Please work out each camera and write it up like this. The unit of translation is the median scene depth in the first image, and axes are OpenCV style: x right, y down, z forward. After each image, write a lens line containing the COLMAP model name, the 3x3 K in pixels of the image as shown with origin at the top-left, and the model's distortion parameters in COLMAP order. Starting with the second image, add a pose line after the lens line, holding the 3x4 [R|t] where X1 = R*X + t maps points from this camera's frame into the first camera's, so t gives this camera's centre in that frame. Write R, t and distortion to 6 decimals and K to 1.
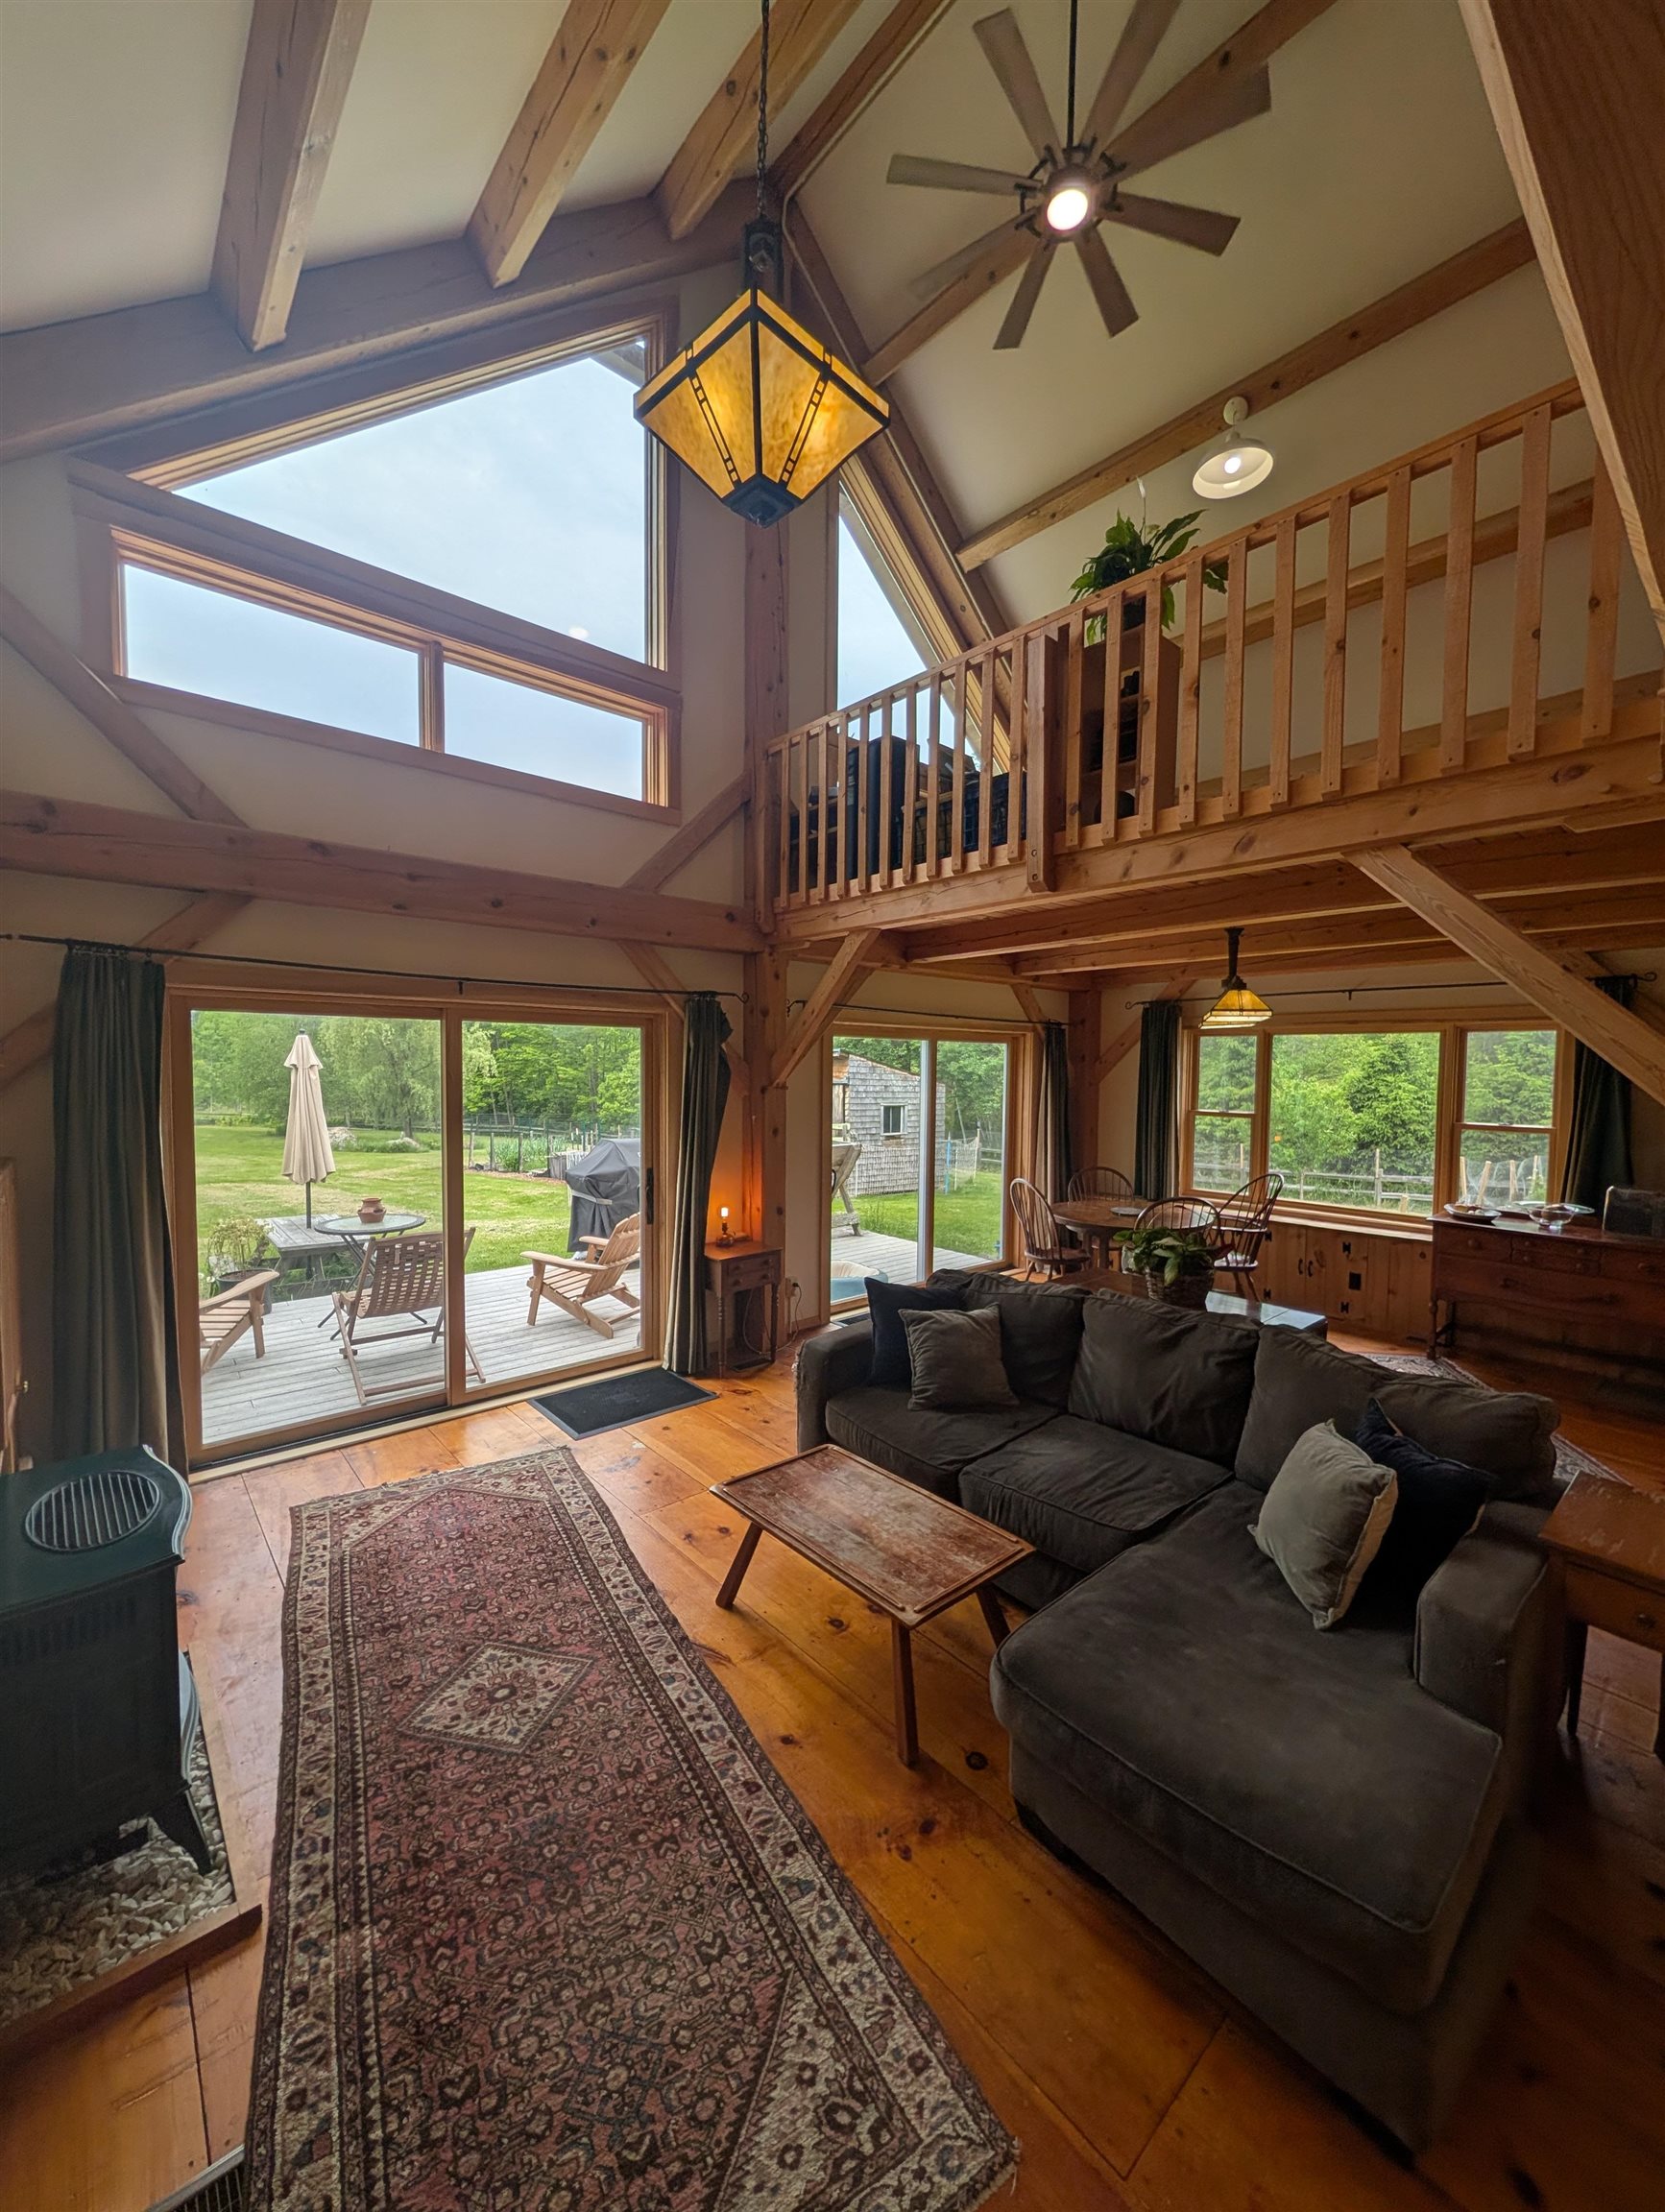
lens RADIAL K [[852.4, 0, 839.3], [0, 852.4, 1108.8], [0, 0, 1]] dist [0.000812, -0.000517]
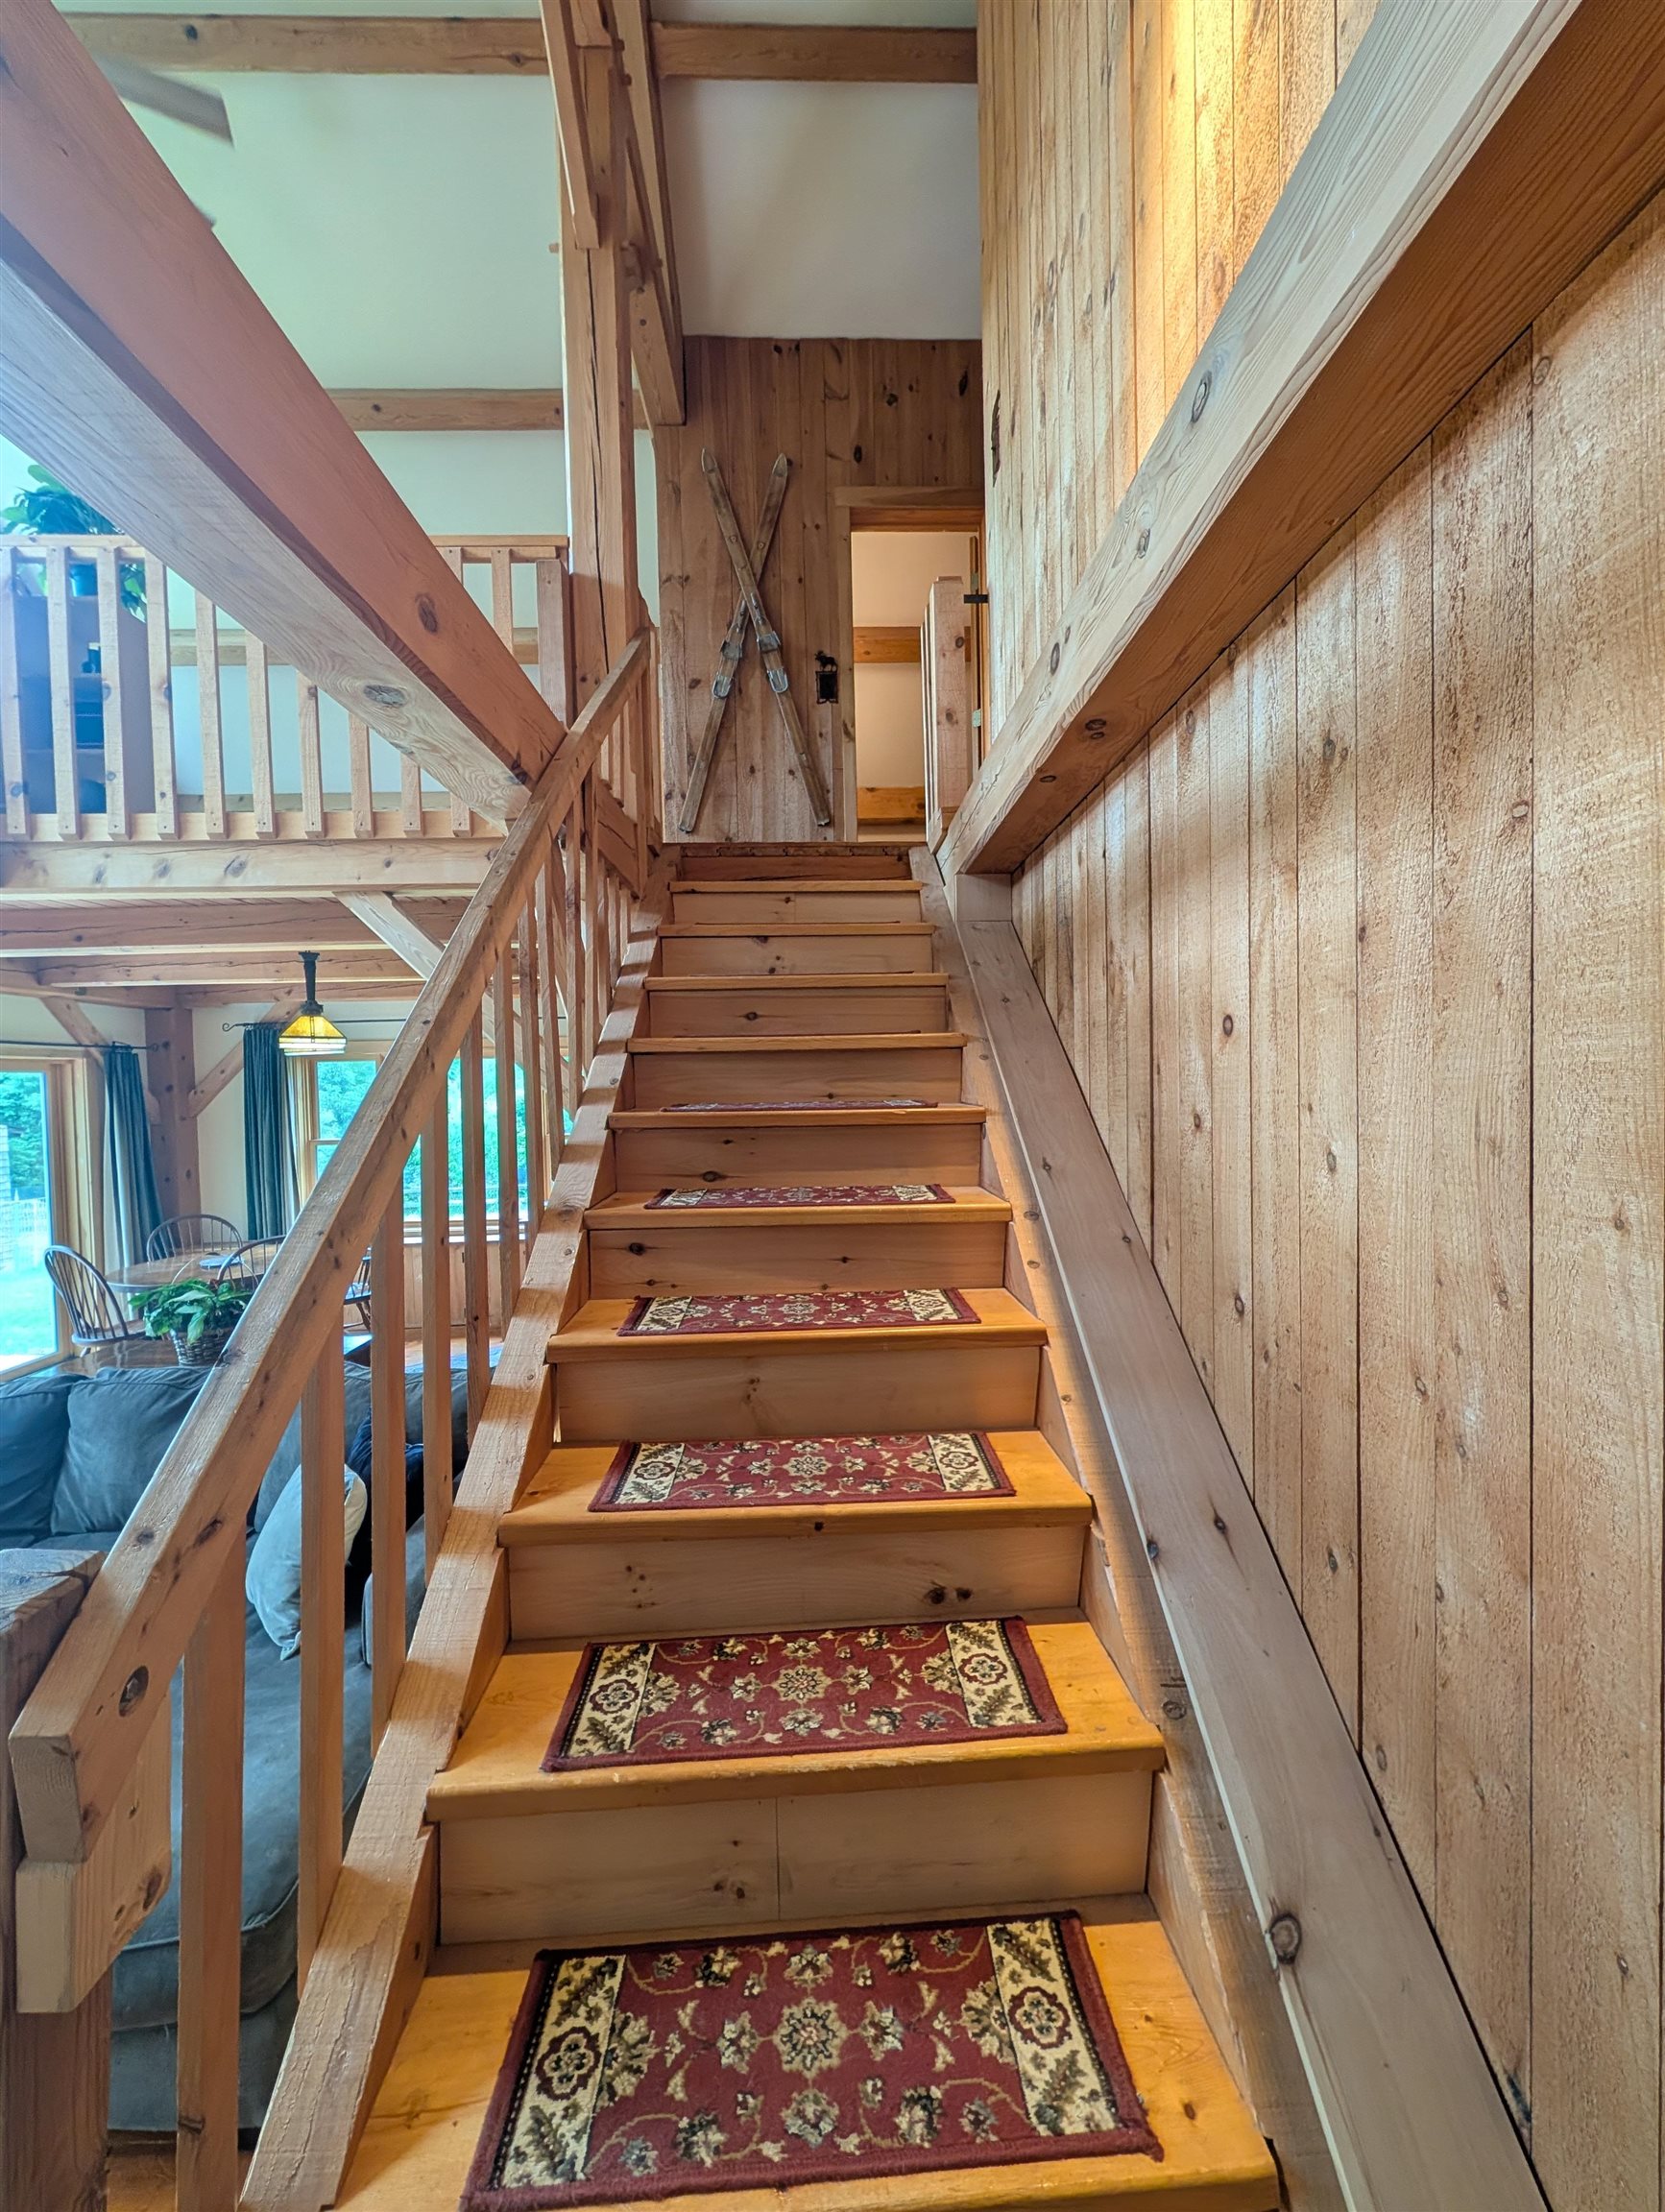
lens RADIAL K [[852.4, 0, 839.3], [0, 852.4, 1108.8], [0, 0, 1]] dist [0.000812, -0.000517]
pose [[0.641422, -0.051047, 0.765488, 0.149744], [0.068847, 0.997588, 0.008836, -0.002138], [-0.764093, 0.047034, 0.643390, -0.111468]]
